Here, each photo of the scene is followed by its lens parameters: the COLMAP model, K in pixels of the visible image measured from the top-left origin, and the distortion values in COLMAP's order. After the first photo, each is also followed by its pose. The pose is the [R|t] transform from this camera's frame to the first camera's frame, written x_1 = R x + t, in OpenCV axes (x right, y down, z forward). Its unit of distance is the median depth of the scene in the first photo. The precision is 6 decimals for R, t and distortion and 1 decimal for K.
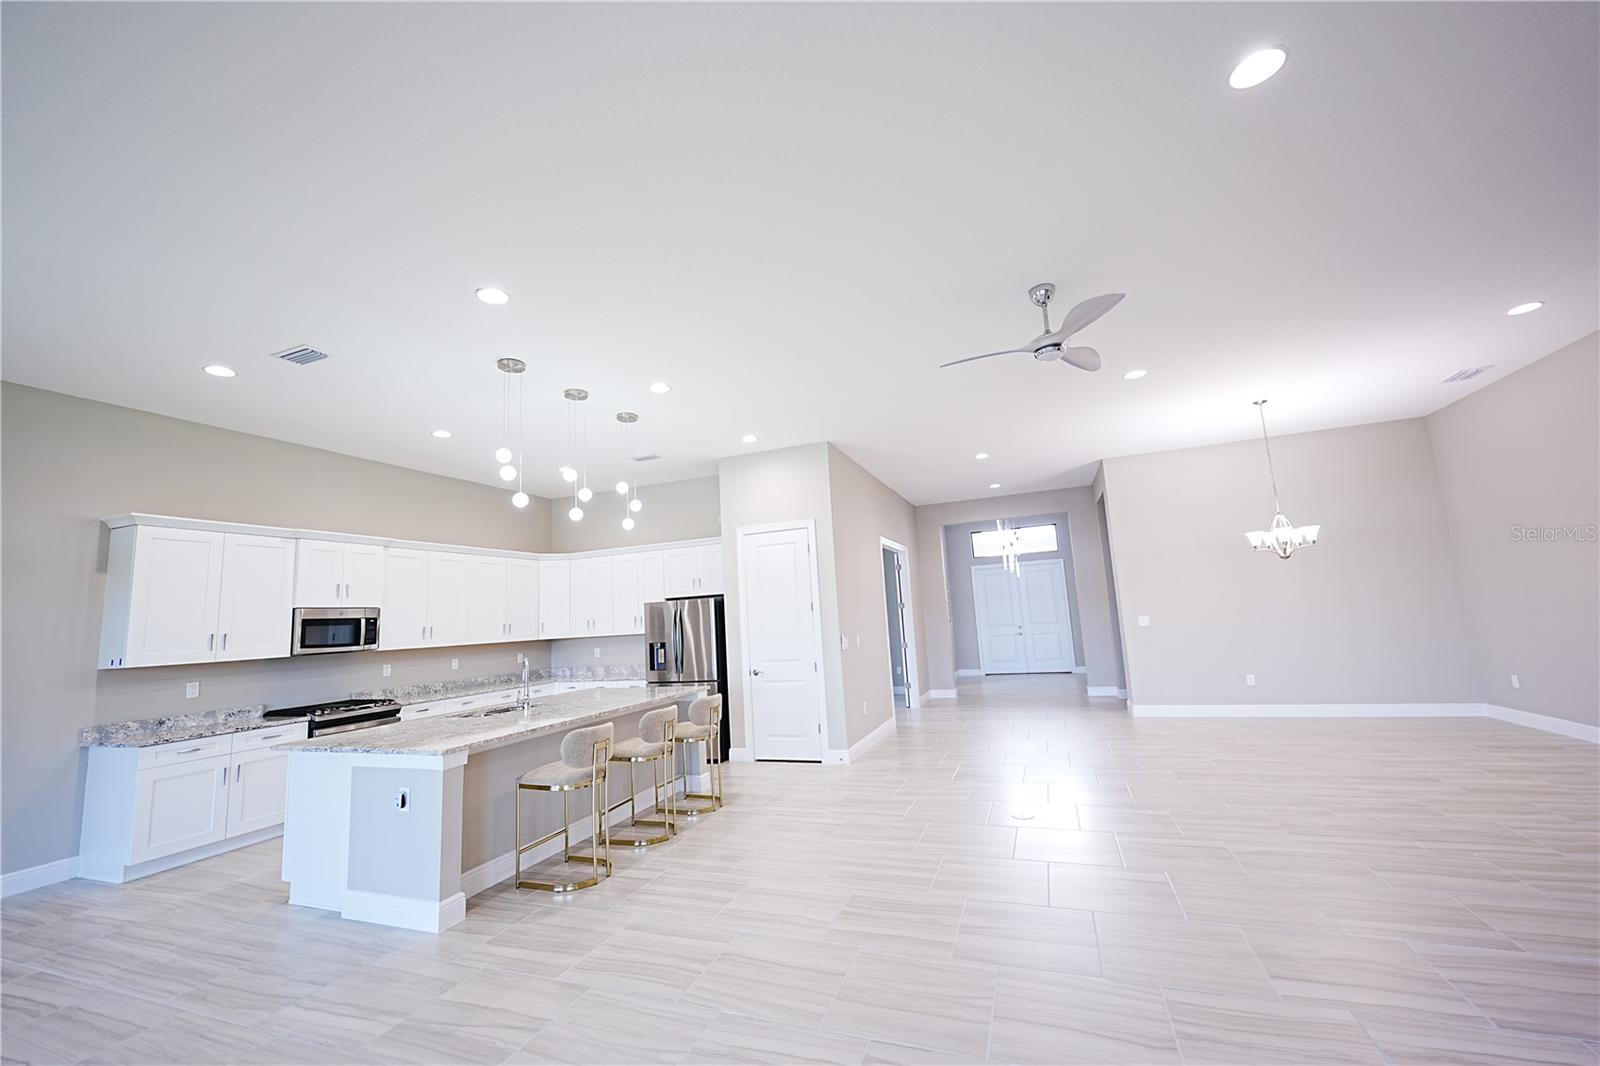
lens RADIAL K [[640.0, 0, 799.7], [0, 640.0, 530.9], [0, 0, 1]] dist [0.000079, 0.000482]
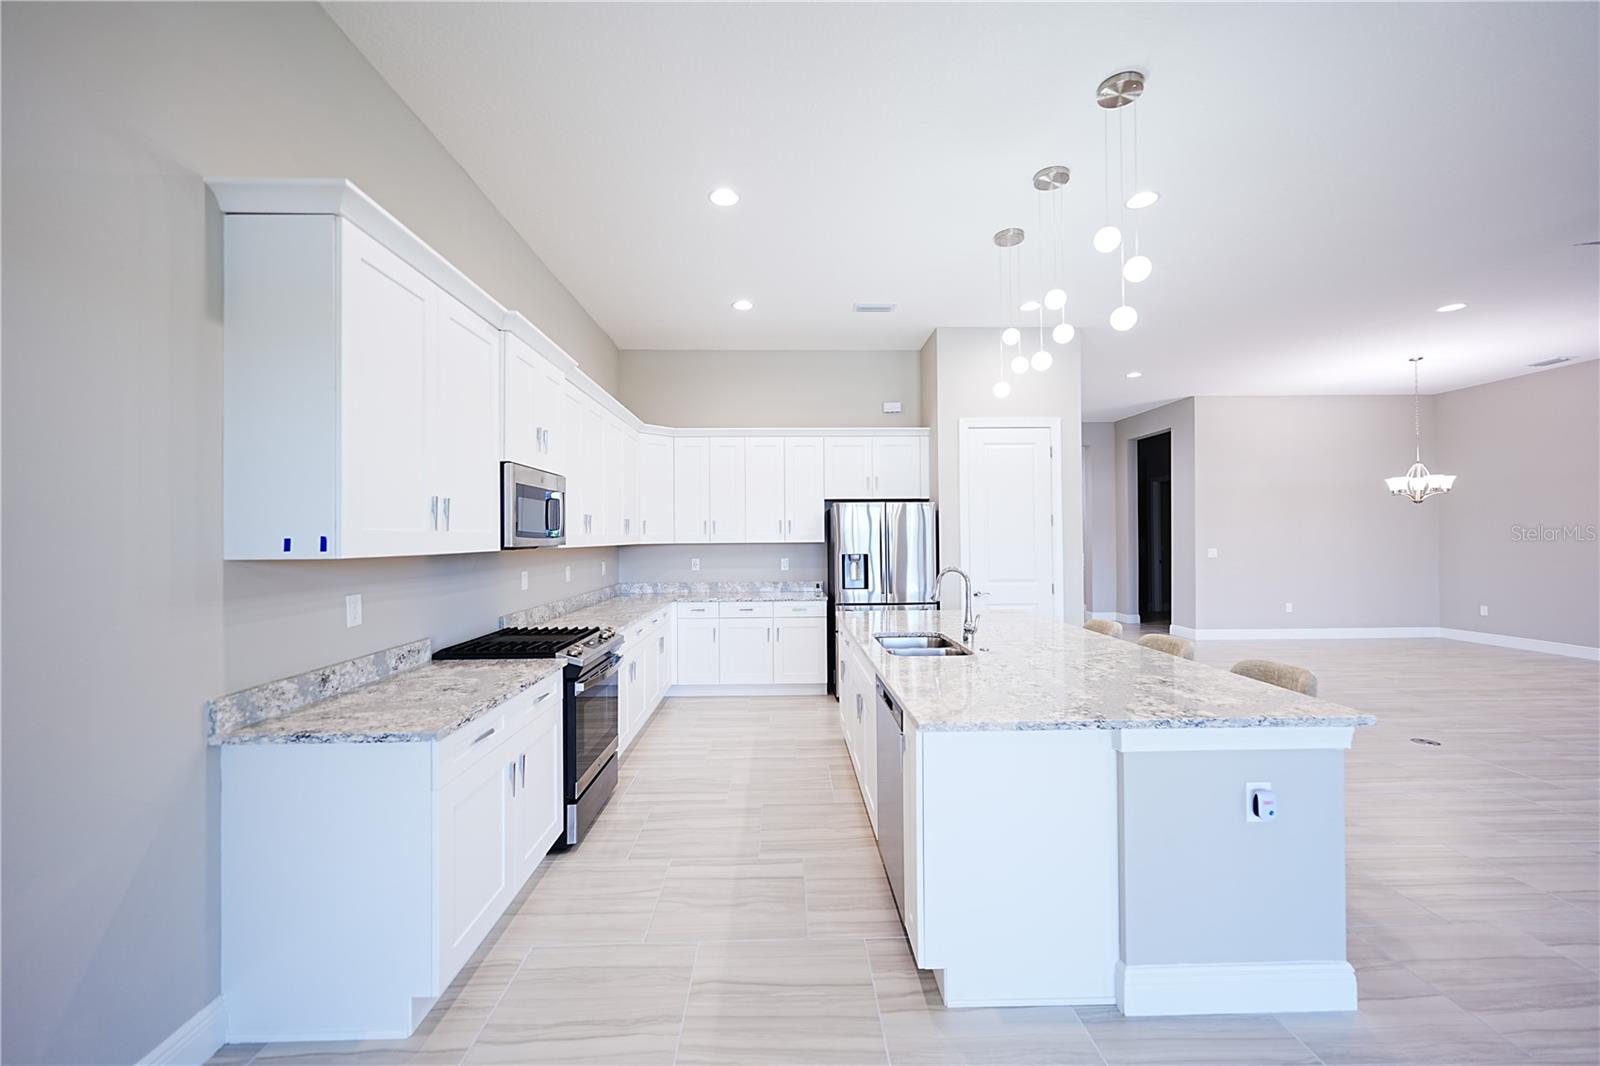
lens RADIAL K [[636.3, 0, 799.3], [0, 636.3, 535.9], [0, 0, 1]] dist [-0.002937, -0.000134]
pose [[0.922673, 0.052200, 0.382034, -0.683585], [-0.098794, 0.989724, 0.103371, 0.092568], [-0.372712, -0.133120, 0.918349, 0.371174]]
